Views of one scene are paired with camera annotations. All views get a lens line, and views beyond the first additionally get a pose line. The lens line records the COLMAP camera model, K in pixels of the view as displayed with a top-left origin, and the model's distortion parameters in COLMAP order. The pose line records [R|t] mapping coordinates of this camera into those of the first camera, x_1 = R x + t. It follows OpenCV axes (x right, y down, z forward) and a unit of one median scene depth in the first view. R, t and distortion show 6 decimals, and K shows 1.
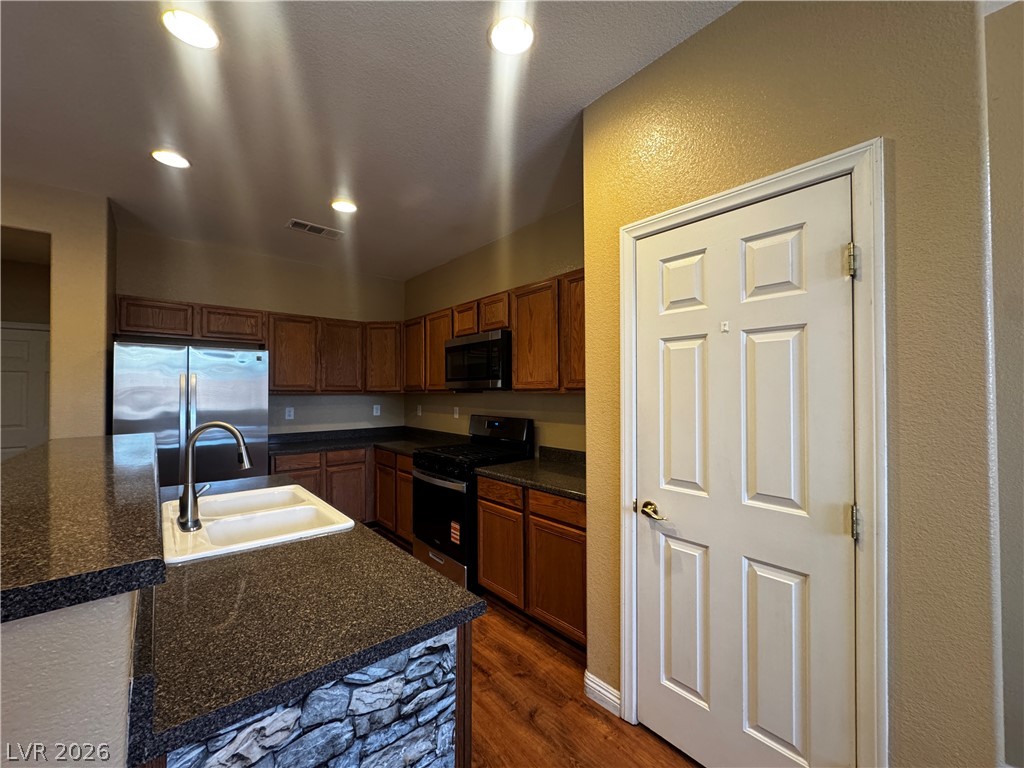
lens RADIAL K [[409.9, 0, 510.3], [0, 409.9, 383.6], [0, 0, 1]] dist [-0.001408, 0.000110]
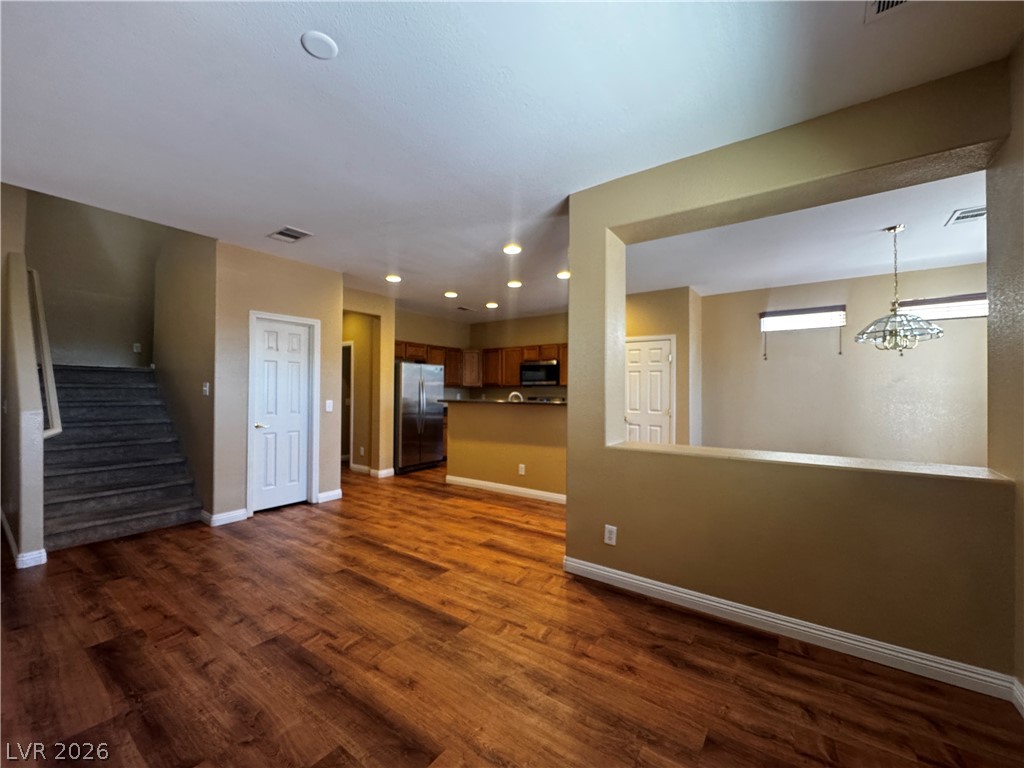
lens RADIAL K [[409.9, 0, 510.3], [0, 409.9, 383.6], [0, 0, 1]] dist [-0.001408, 0.000110]
pose [[0.971875, 0.016359, 0.234927, -0.708457], [-0.016006, 0.999866, -0.003410, 0.014421], [-0.234952, -0.000446, 0.972007, -1.081812]]
